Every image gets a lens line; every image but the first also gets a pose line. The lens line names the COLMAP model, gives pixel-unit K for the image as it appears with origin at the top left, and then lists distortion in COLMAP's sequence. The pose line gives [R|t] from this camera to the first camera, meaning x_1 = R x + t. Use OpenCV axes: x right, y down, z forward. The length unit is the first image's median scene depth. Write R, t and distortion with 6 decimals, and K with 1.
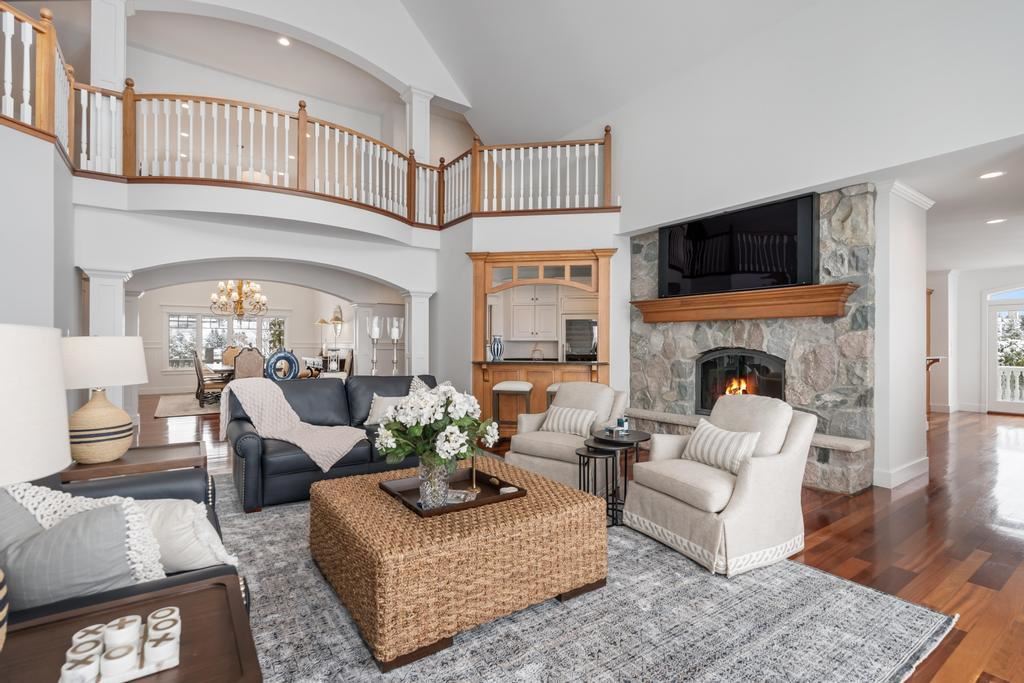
lens RADIAL K [[473.5, 0, 512.0], [0, 473.5, 341.5], [0, 0, 1]] dist [-0.000003, -0.000502]
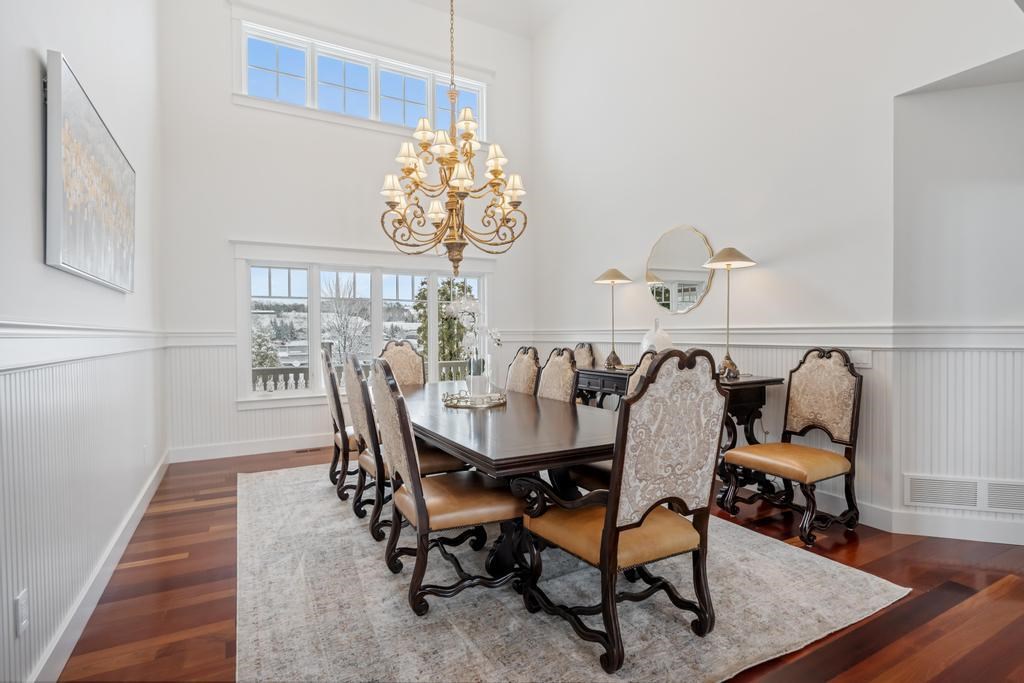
lens RADIAL K [[506.2, 0, 512.0], [0, 506.2, 341.5], [0, 0, 1]] dist [-0.003212, 0.000900]
pose [[0.994479, -0.009105, -0.104544, -0.717926], [0.011327, 0.999722, 0.020683, 0.005175], [0.104327, -0.021753, 0.994305, 0.935427]]
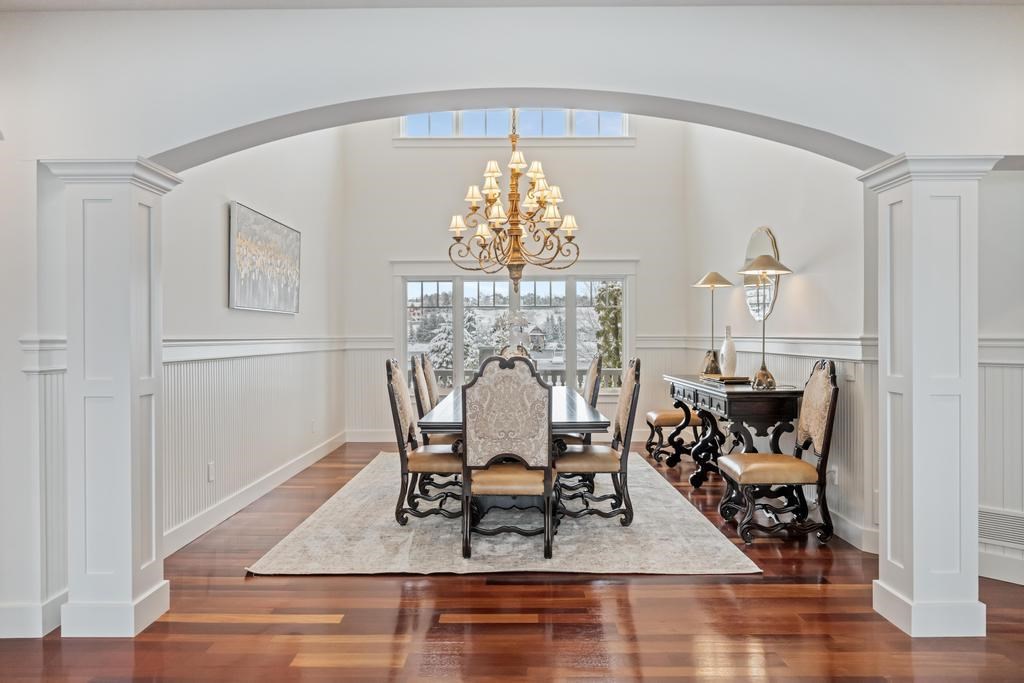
lens RADIAL K [[710.7, 0, 512.0], [0, 710.7, 341.5], [0, 0, 1]] dist [0.003556, -0.002146]
pose [[0.815560, -0.002586, -0.578666, -0.342930], [0.011039, 0.999878, 0.011090, -0.002044], [0.578567, -0.015432, 0.815489, 0.751546]]
